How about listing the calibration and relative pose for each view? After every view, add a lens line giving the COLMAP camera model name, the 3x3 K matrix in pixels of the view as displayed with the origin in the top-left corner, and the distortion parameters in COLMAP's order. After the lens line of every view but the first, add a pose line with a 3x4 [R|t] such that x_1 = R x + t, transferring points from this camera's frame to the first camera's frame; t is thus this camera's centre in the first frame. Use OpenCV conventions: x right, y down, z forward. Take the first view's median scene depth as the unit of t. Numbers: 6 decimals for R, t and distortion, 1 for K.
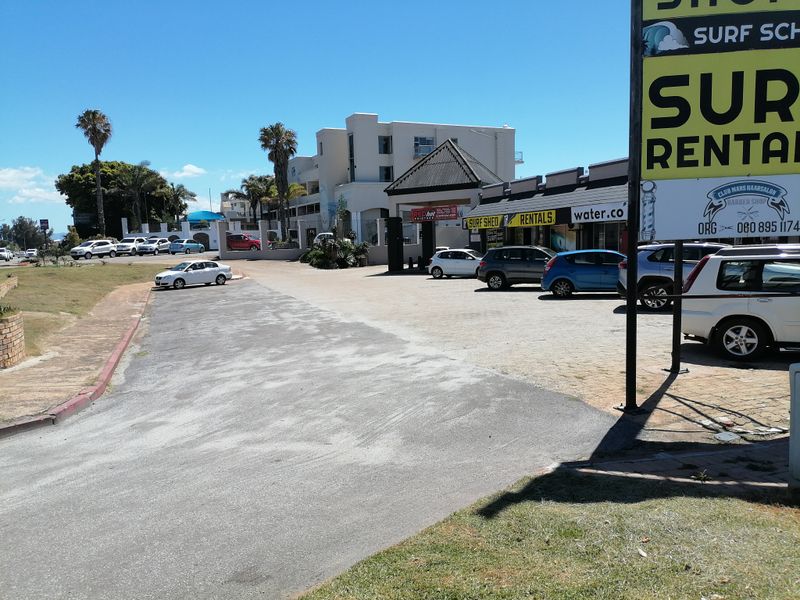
lens RADIAL K [[602.8, 0, 397.6], [0, 602.8, 305.4], [0, 0, 1]] dist [0.087592, -0.109769]
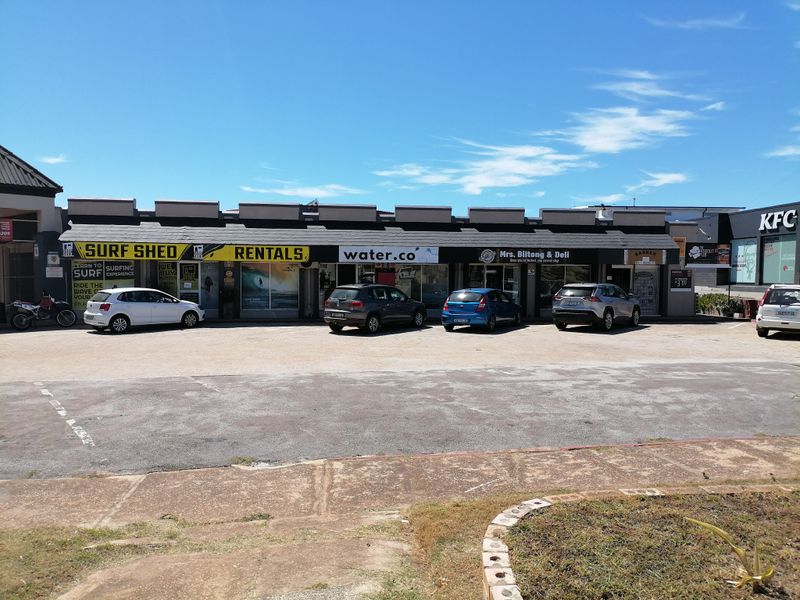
lens RADIAL K [[598.9, 0, 399.9], [0, 598.9, 305.4], [0, 0, 1]] dist [0.097035, -0.117424]
pose [[0.210805, -0.014005, 0.977428, -1.699002], [0.093737, 0.995579, -0.005952, -0.141317], [-0.973023, 0.092876, 0.211186, 1.929667]]
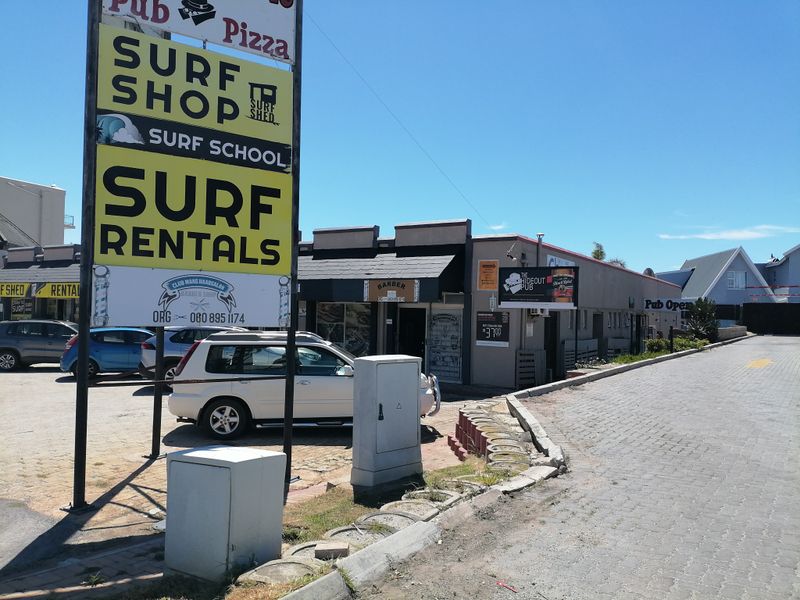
lens RADIAL K [[603.4, 0, 401.9], [0, 603.4, 304.0], [0, 0, 1]] dist [0.100605, -0.129634]
pose [[0.776318, 0.060120, 0.627468, 0.118689], [0.020081, 0.992577, -0.119948, -0.010327], [-0.630021, 0.105718, 0.769348, -0.037854]]
